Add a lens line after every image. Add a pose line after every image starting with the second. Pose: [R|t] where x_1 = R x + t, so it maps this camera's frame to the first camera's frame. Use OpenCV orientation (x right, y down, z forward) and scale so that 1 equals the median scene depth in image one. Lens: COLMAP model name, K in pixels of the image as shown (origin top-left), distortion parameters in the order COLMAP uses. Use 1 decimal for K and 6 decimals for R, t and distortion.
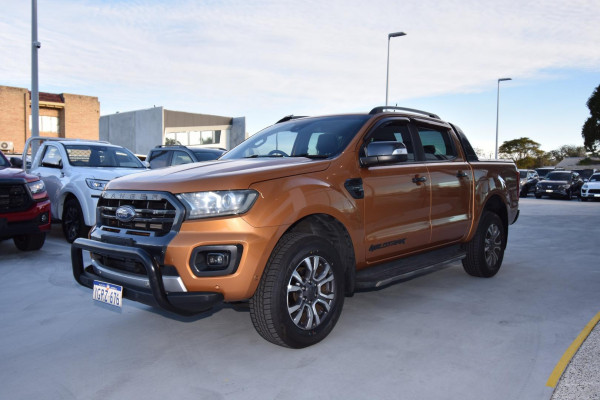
lens RADIAL K [[580.0, 0, 307.8], [0, 580.0, 208.0], [0, 0, 1]] dist [-0.009780, -0.000408]
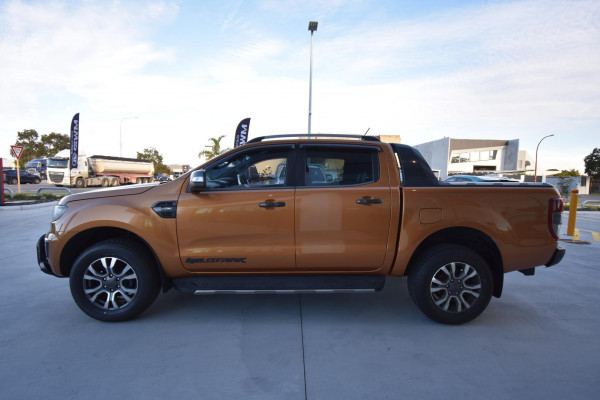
lens RADIAL K [[318.0, 0, 300.0], [0, 318.0, 193.0], [0, 0, 1]] dist [-0.017642, -0.001011]
pose [[0.616496, 0.052333, -0.785617, 0.305446], [-0.057641, 0.998111, 0.021255, -0.038565], [0.785245, 0.032181, 0.618348, 0.314765]]
